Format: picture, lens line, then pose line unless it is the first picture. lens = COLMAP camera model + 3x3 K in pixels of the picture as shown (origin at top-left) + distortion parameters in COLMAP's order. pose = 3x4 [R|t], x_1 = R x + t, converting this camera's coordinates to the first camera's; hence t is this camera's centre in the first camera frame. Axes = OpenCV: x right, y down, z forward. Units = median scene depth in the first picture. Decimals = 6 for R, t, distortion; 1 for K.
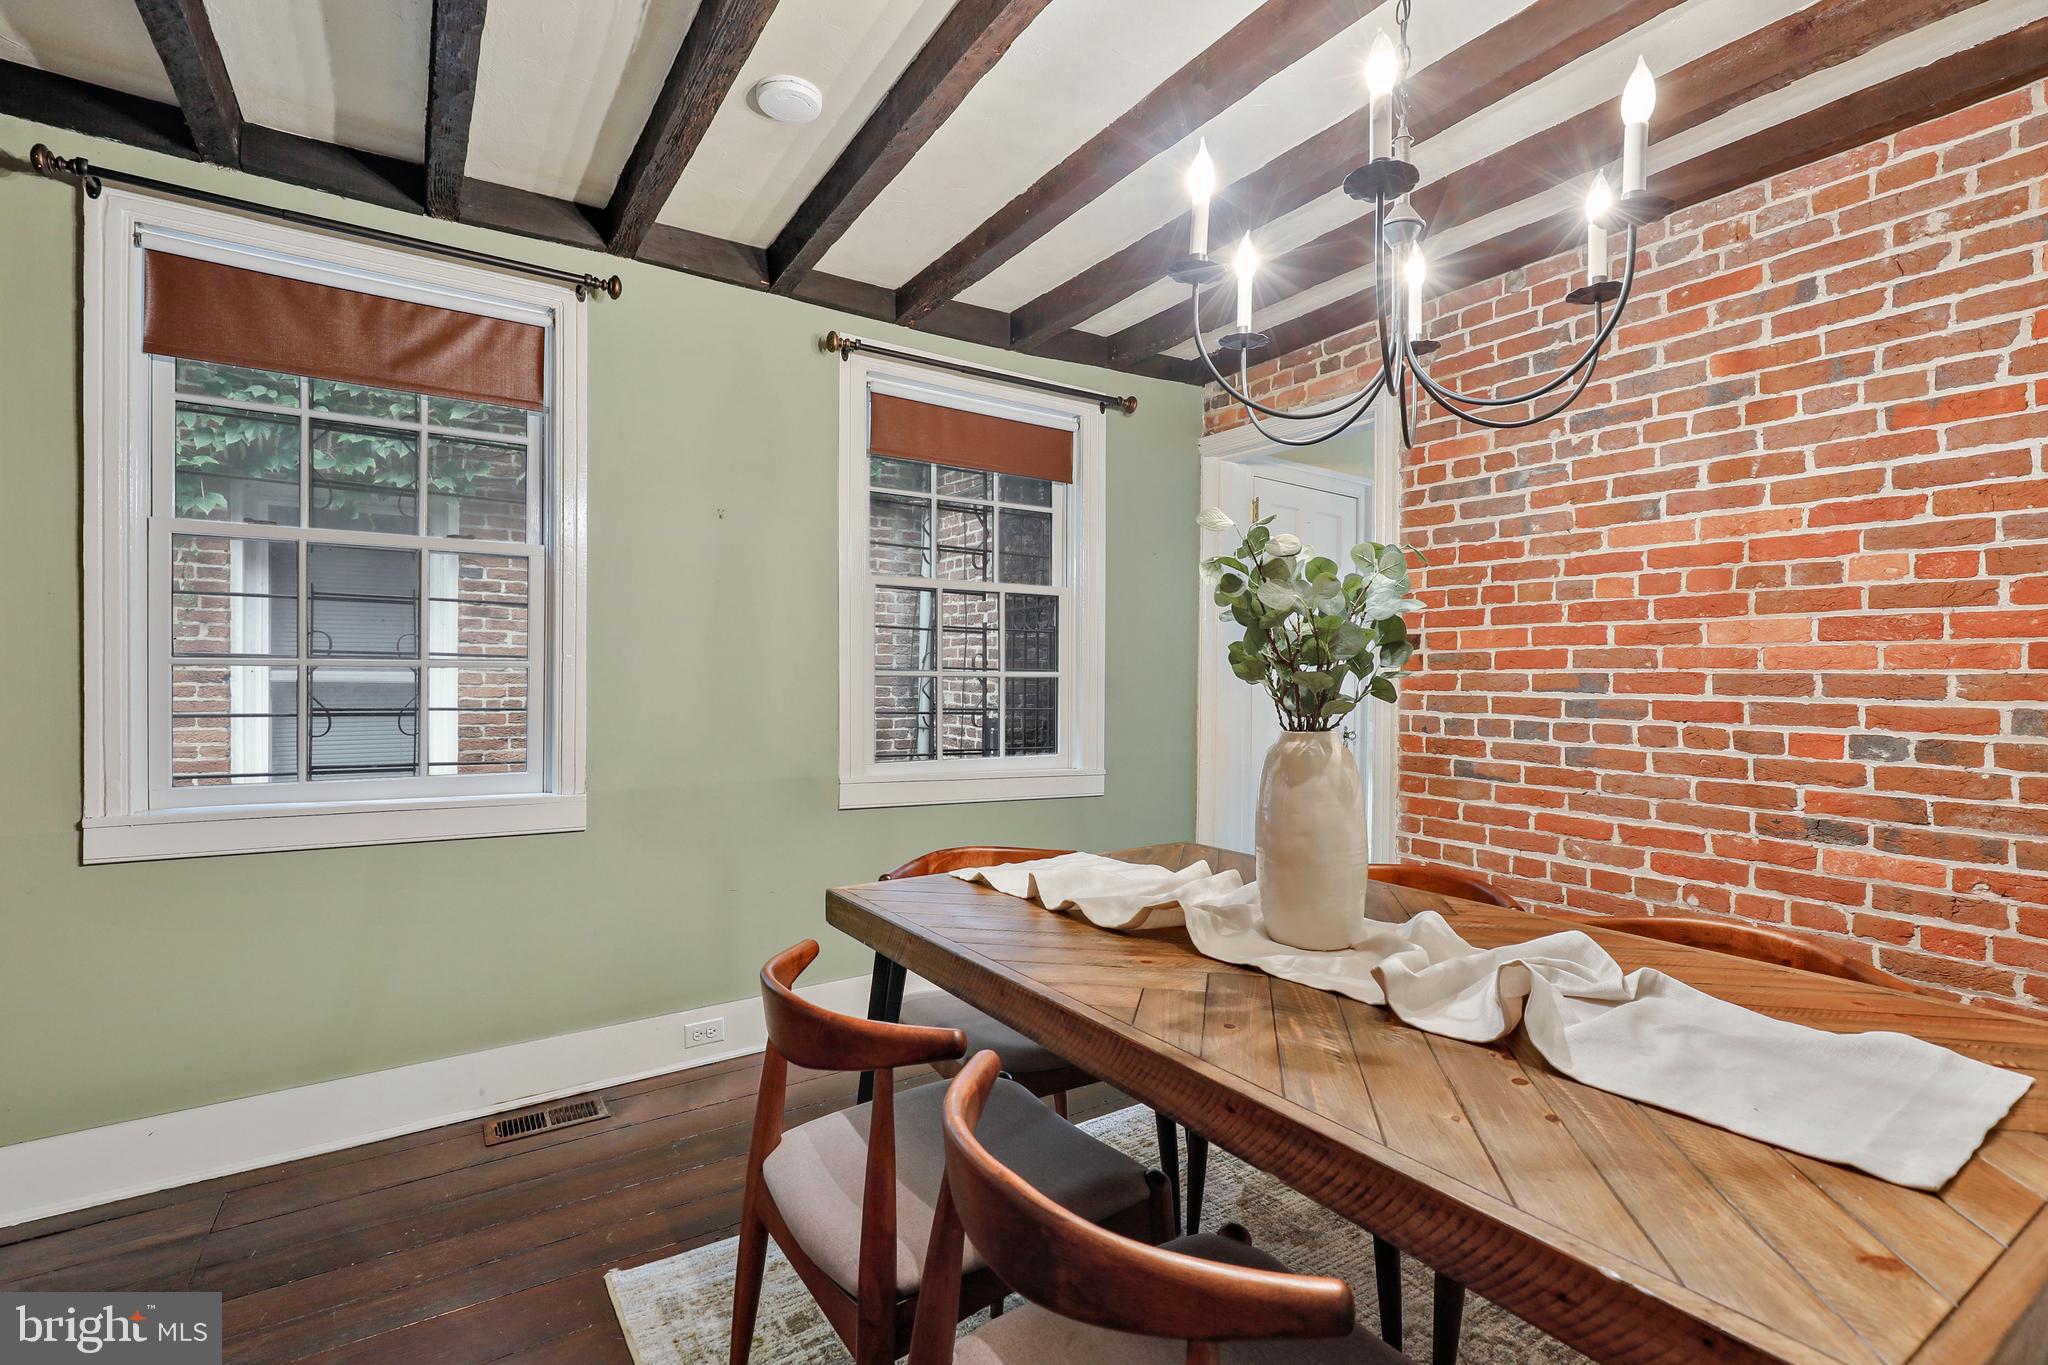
lens RADIAL K [[955.5, 0, 1019.1], [0, 955.5, 673.2], [0, 0, 1]] dist [-0.000900, 0.000340]
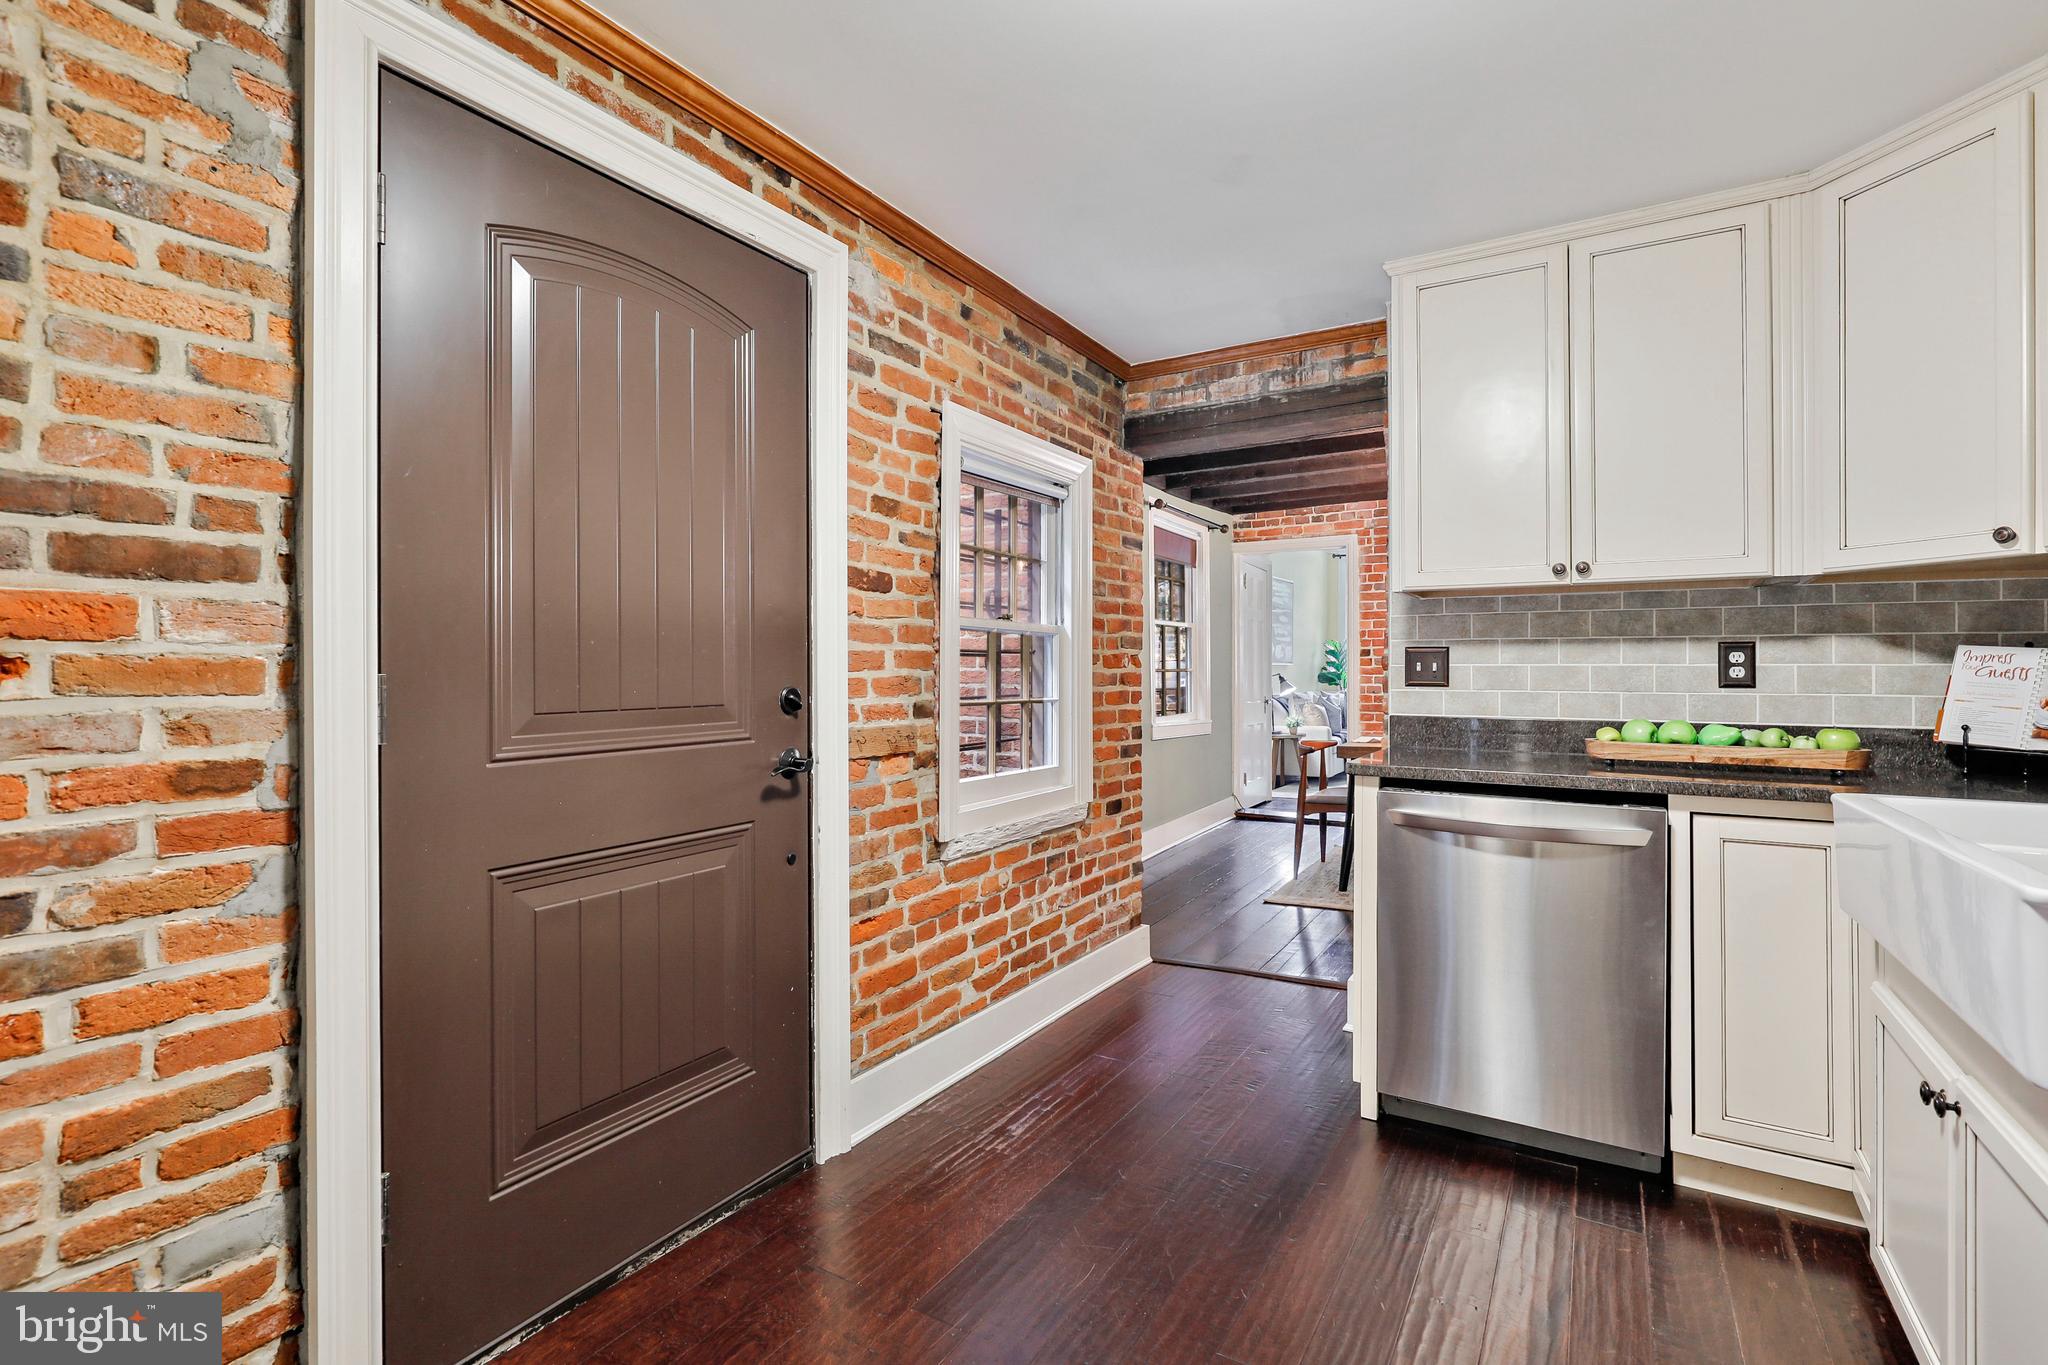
lens RADIAL K [[958.5, 0, 1015.1], [0, 958.5, 662.4], [0, 0, 1]] dist [-0.002307, 0.000231]
pose [[0.901639, -0.003610, 0.432474, -1.469749], [0.009489, 0.999890, -0.011437, 0.008273], [-0.432384, 0.014416, 0.901574, -0.739262]]
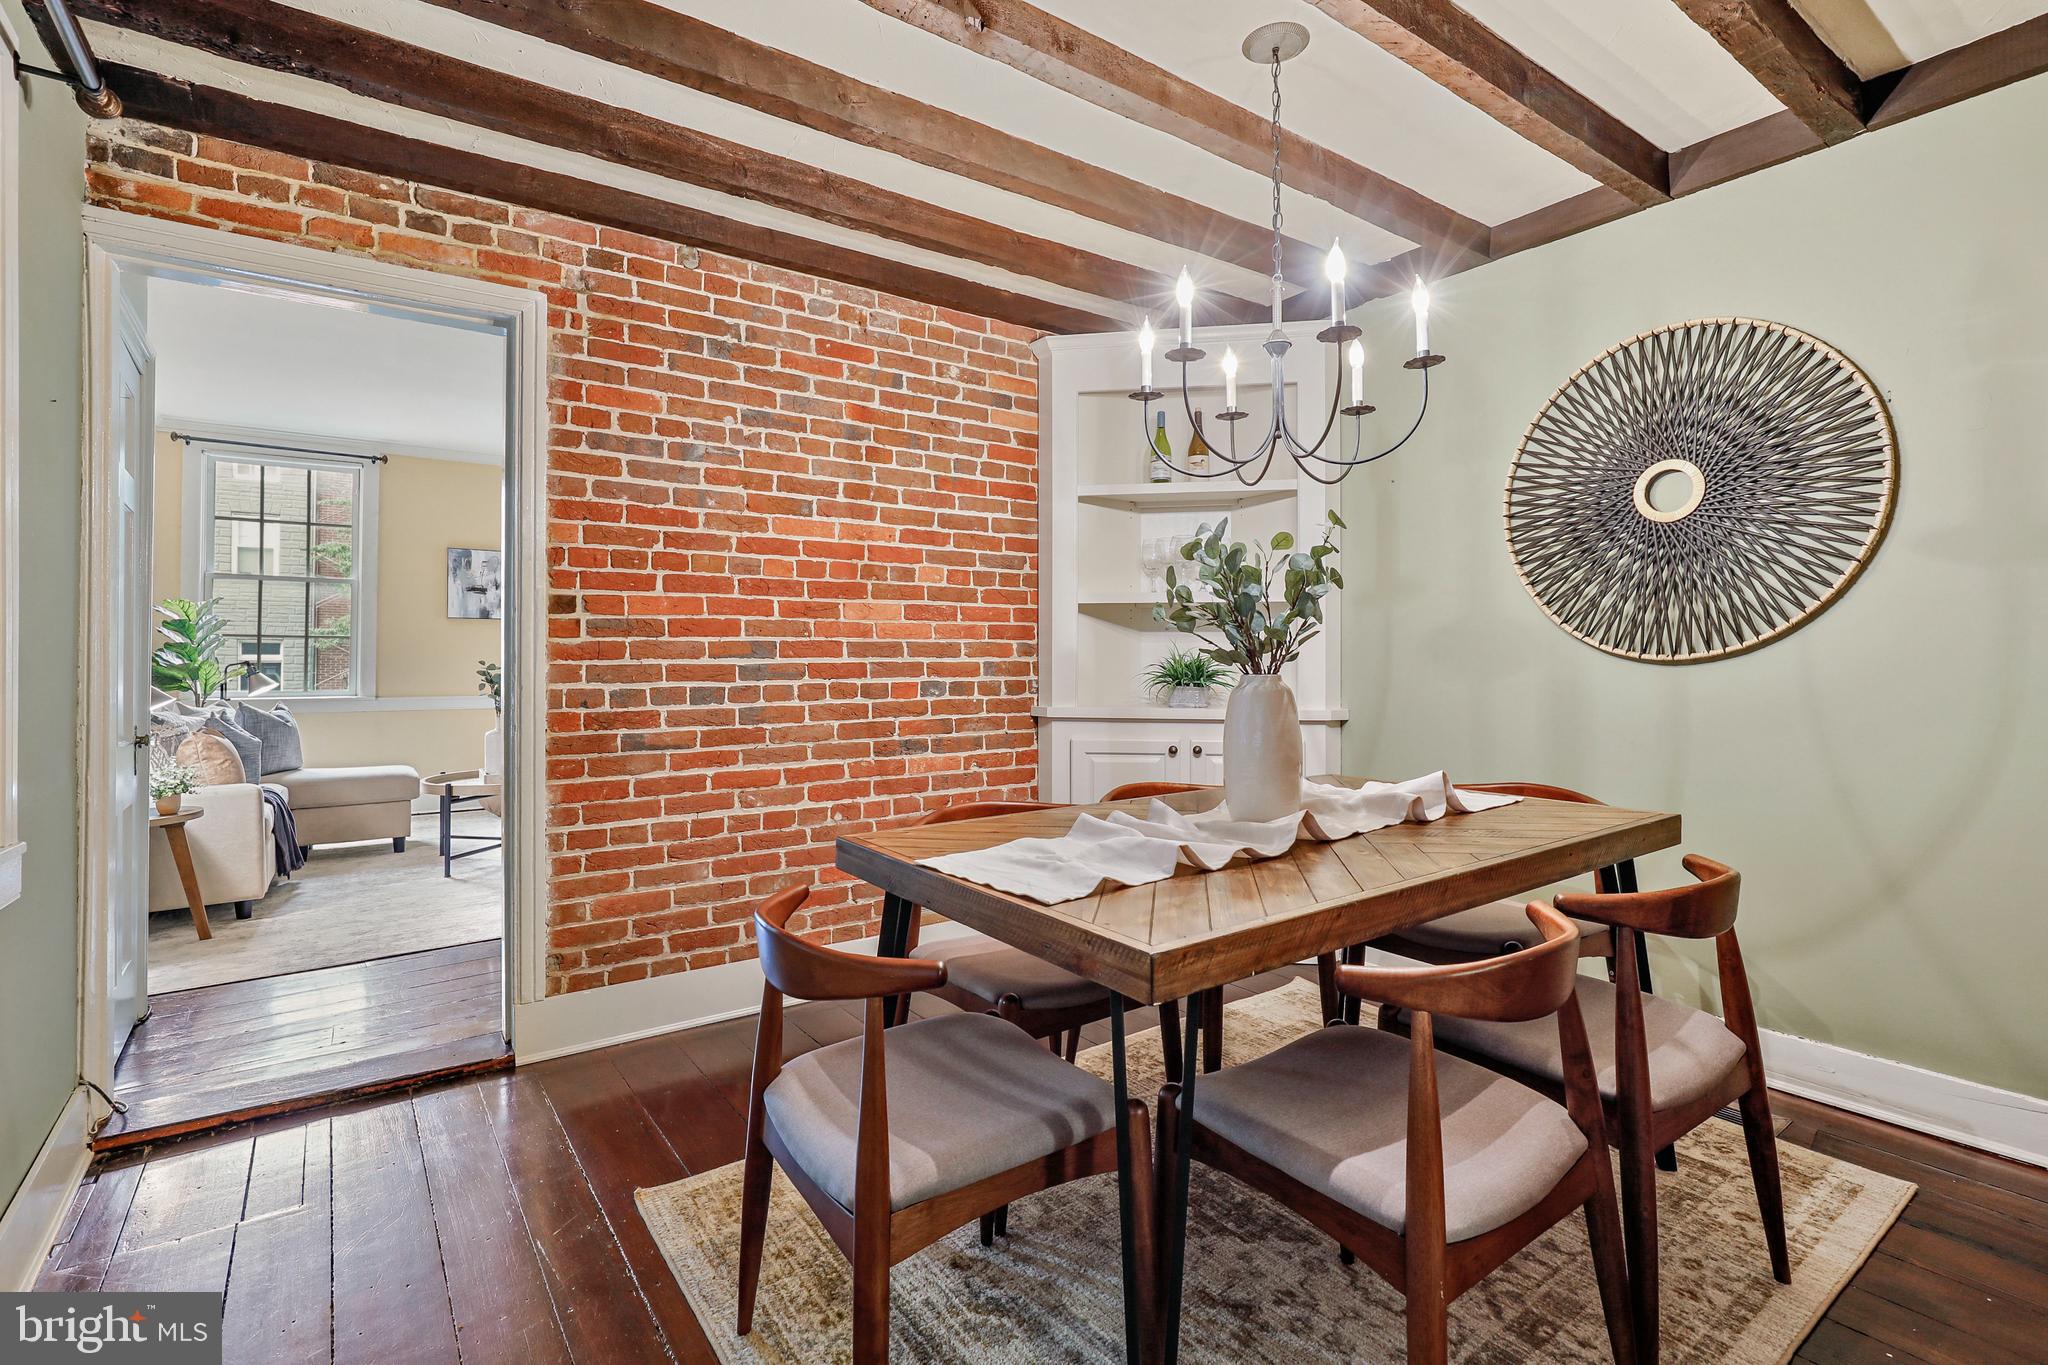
lens RADIAL K [[954.7, 0, 1020.2], [0, 954.7, 656.3], [0, 0, 1]] dist [-0.005305, -0.000466]
pose [[-0.043469, 0.003556, 0.999048, -0.537338], [0.009786, 0.999947, -0.003134, 0.024298], [-0.999007, 0.009640, -0.043501, 0.724824]]
